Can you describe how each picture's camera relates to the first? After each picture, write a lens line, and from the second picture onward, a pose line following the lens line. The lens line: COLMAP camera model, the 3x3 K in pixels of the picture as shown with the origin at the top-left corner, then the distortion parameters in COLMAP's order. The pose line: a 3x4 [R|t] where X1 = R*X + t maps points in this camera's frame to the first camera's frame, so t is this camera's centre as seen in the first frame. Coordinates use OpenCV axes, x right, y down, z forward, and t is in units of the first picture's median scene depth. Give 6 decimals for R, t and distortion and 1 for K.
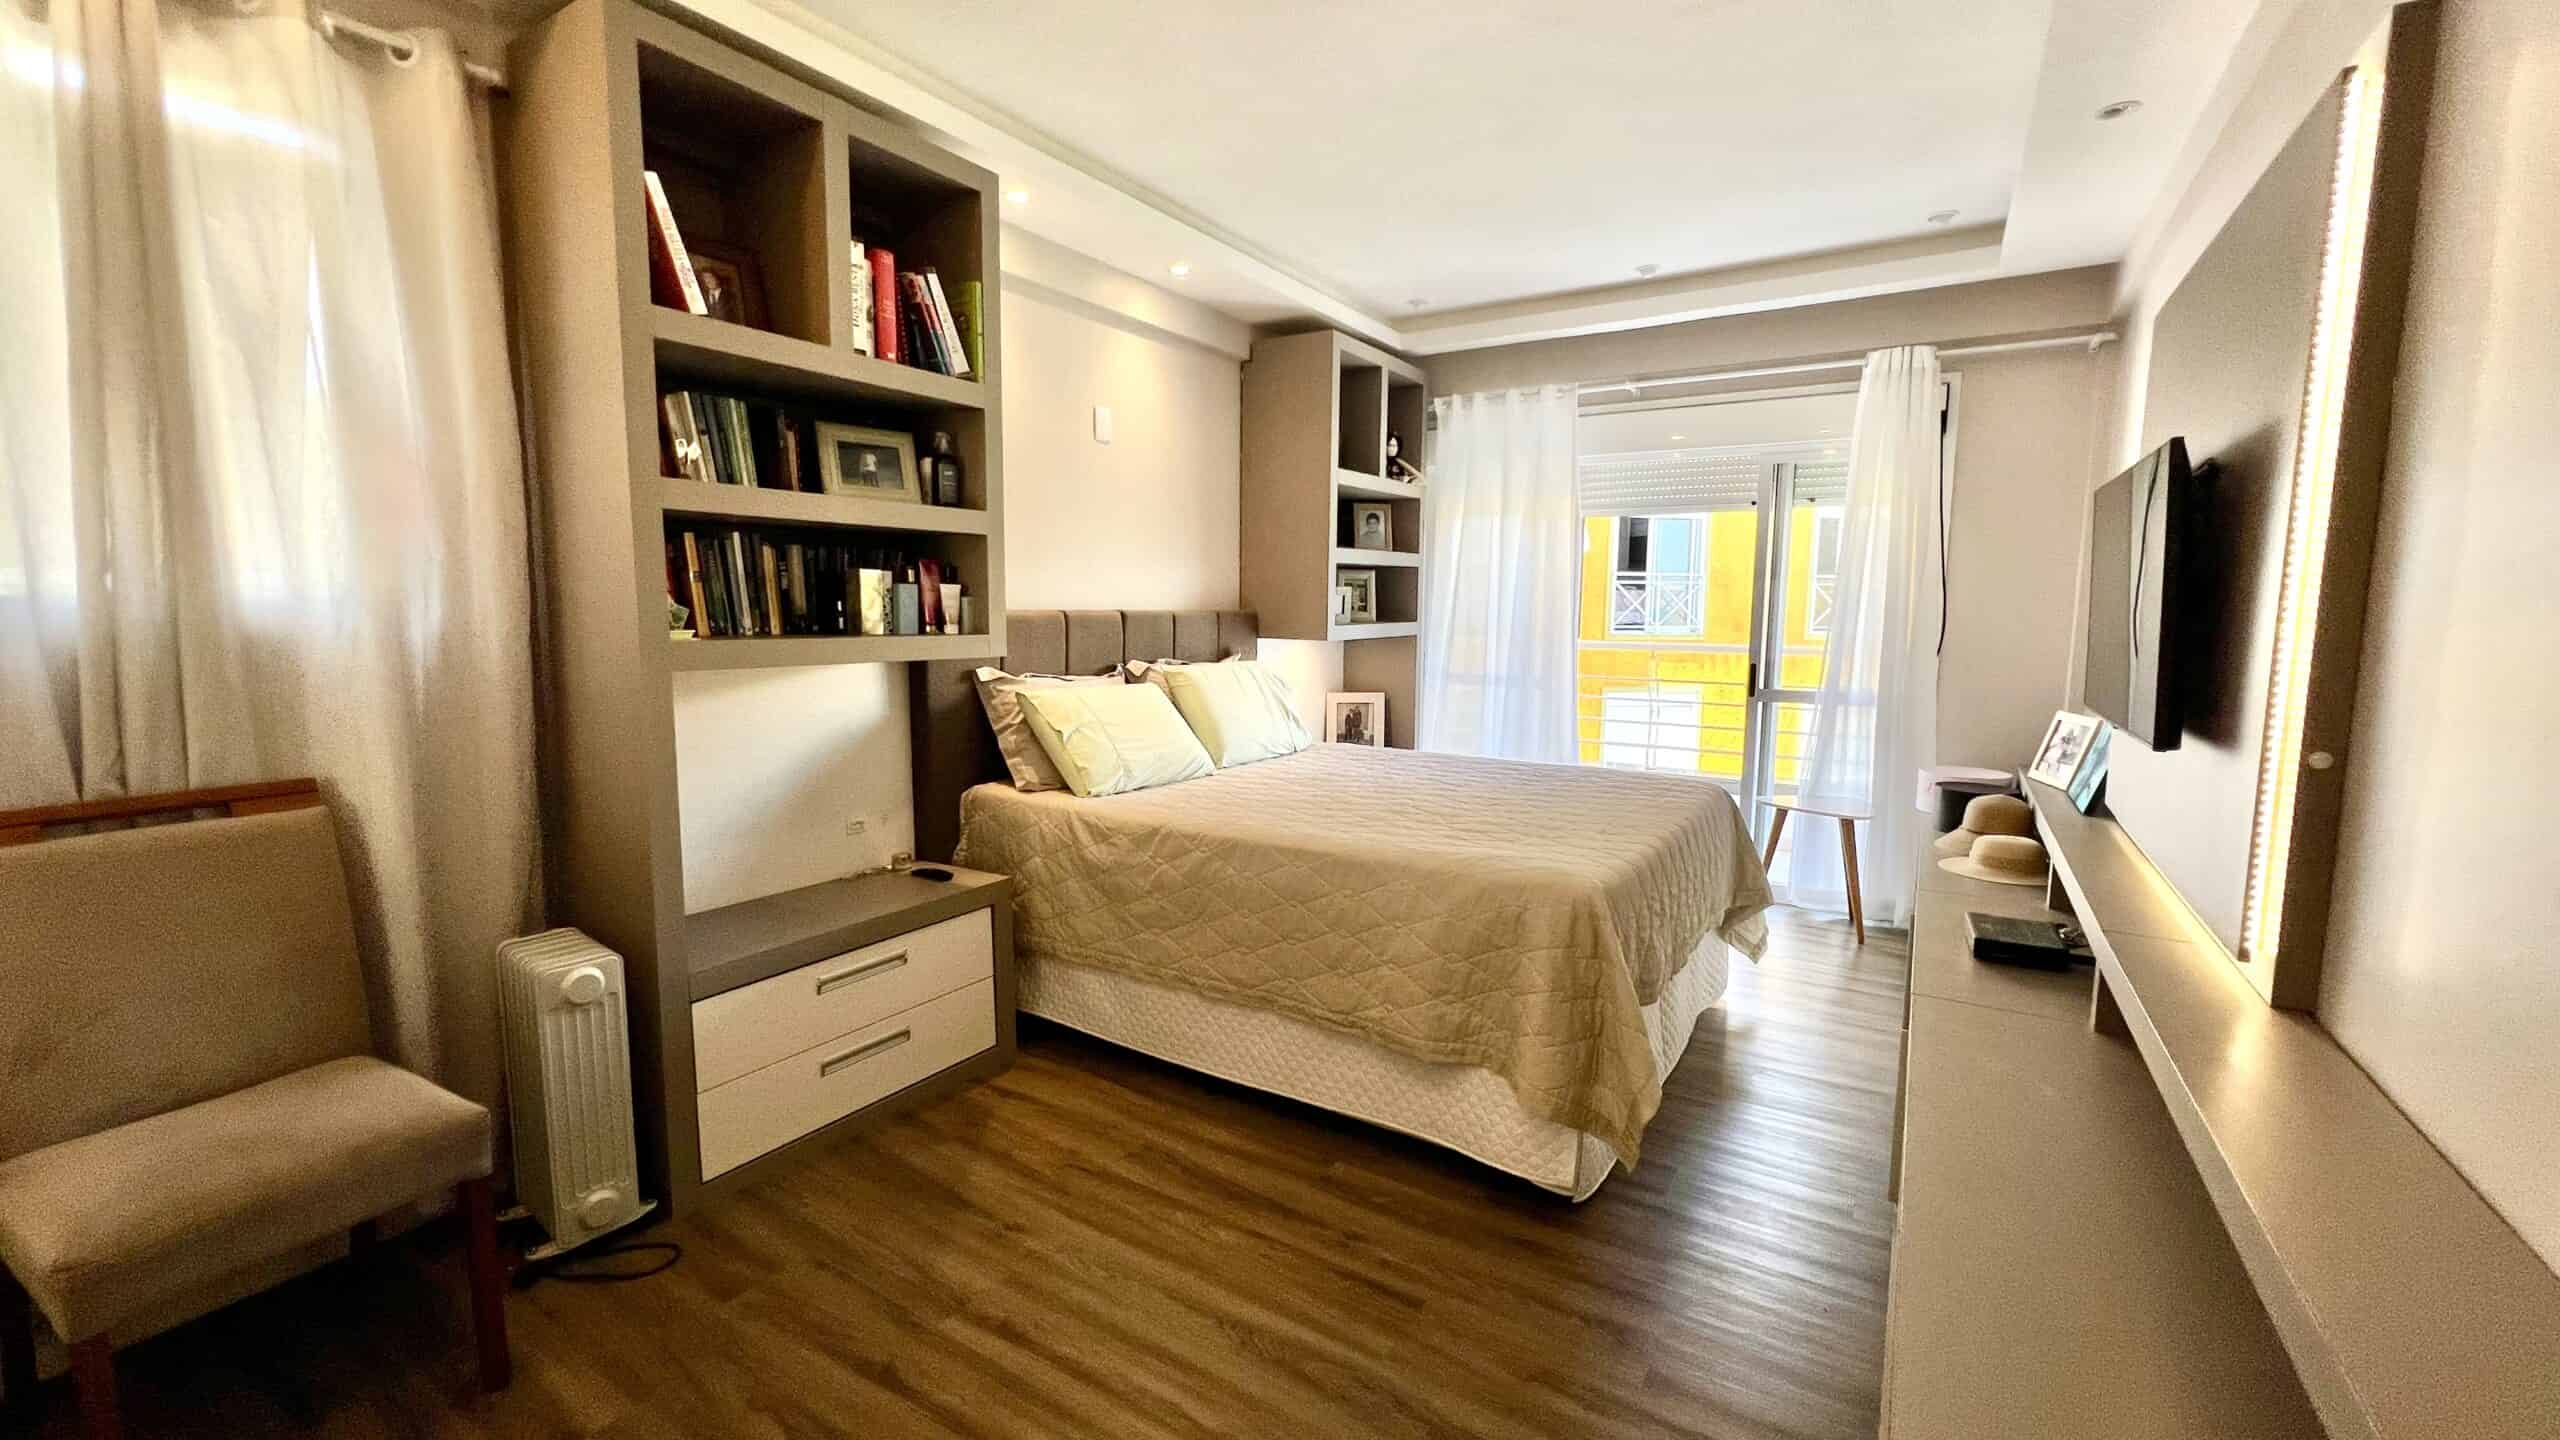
lens RADIAL K [[1022.1, 0, 1280.0], [0, 1022.1, 720.0], [0, 0, 1]] dist [0.001870, -0.000033]
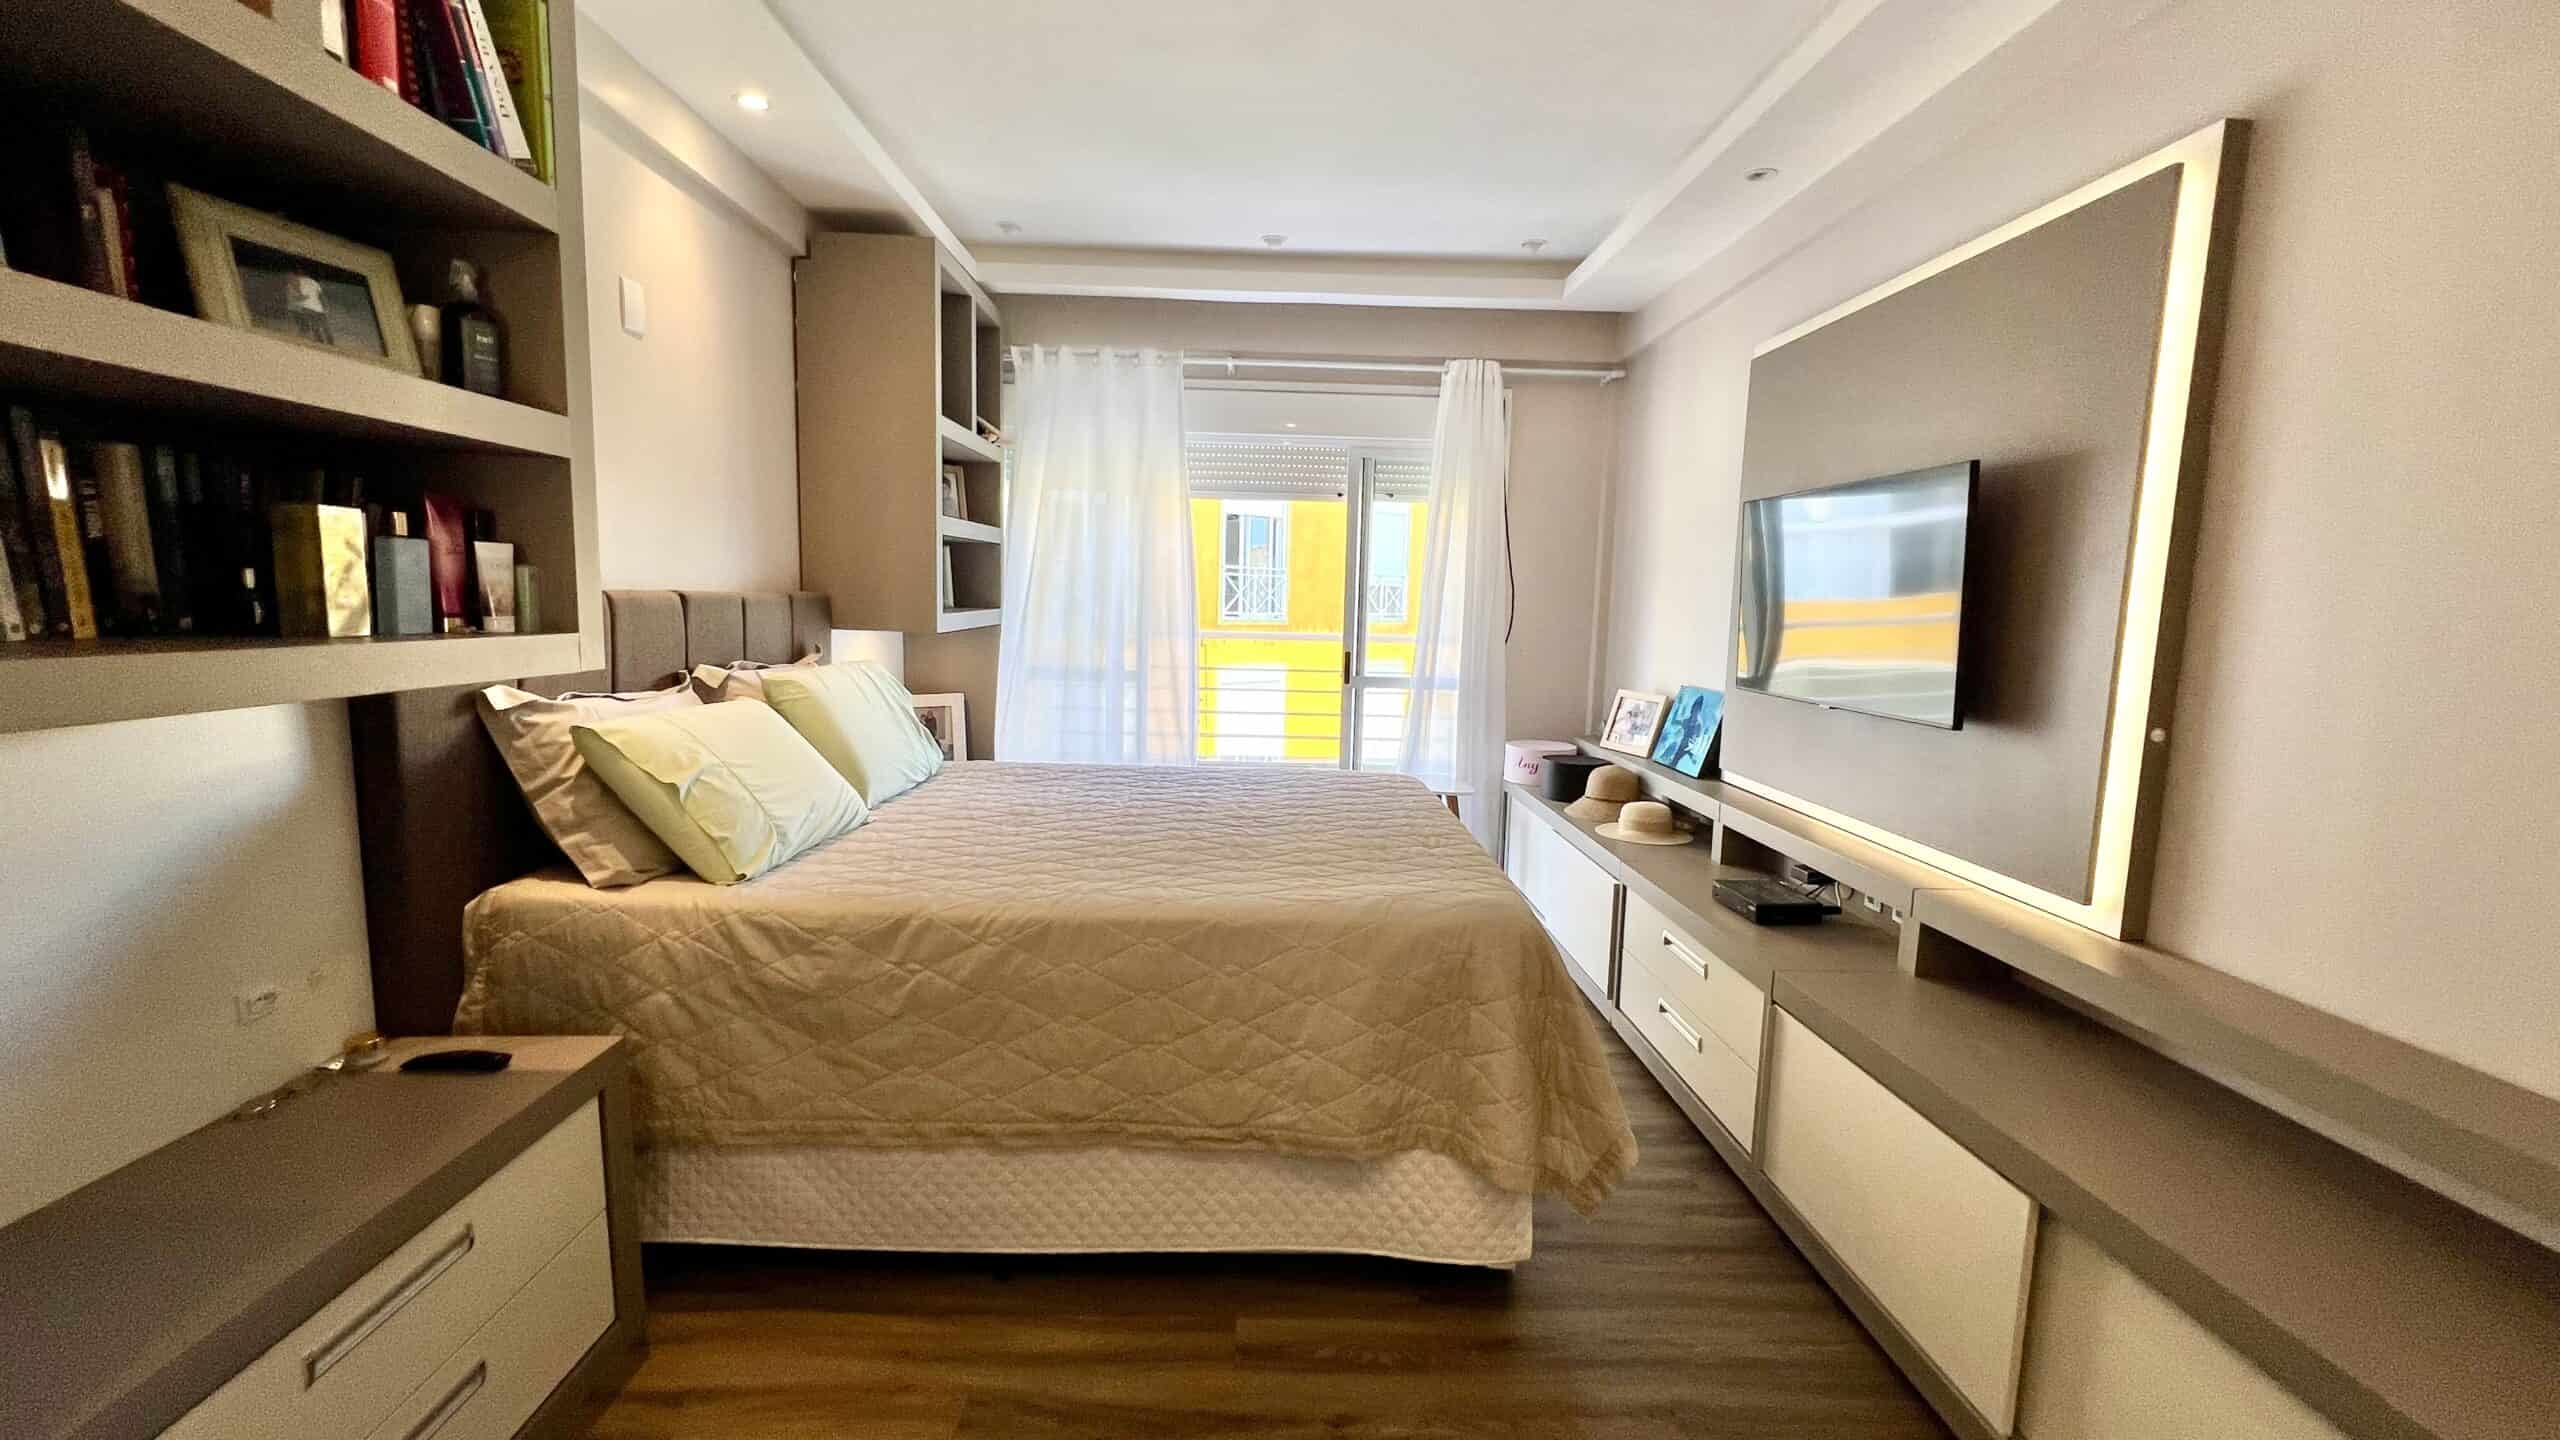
lens RADIAL K [[1023.5, 0, 1275.0], [0, 1023.5, 719.9], [0, 0, 1]] dist [-0.001510, -0.000289]
pose [[0.831167, -0.054722, 0.553323, -0.256011], [0.045714, 0.998502, 0.030081, -0.030910], [-0.554140, 0.000293, 0.832424, 0.275481]]
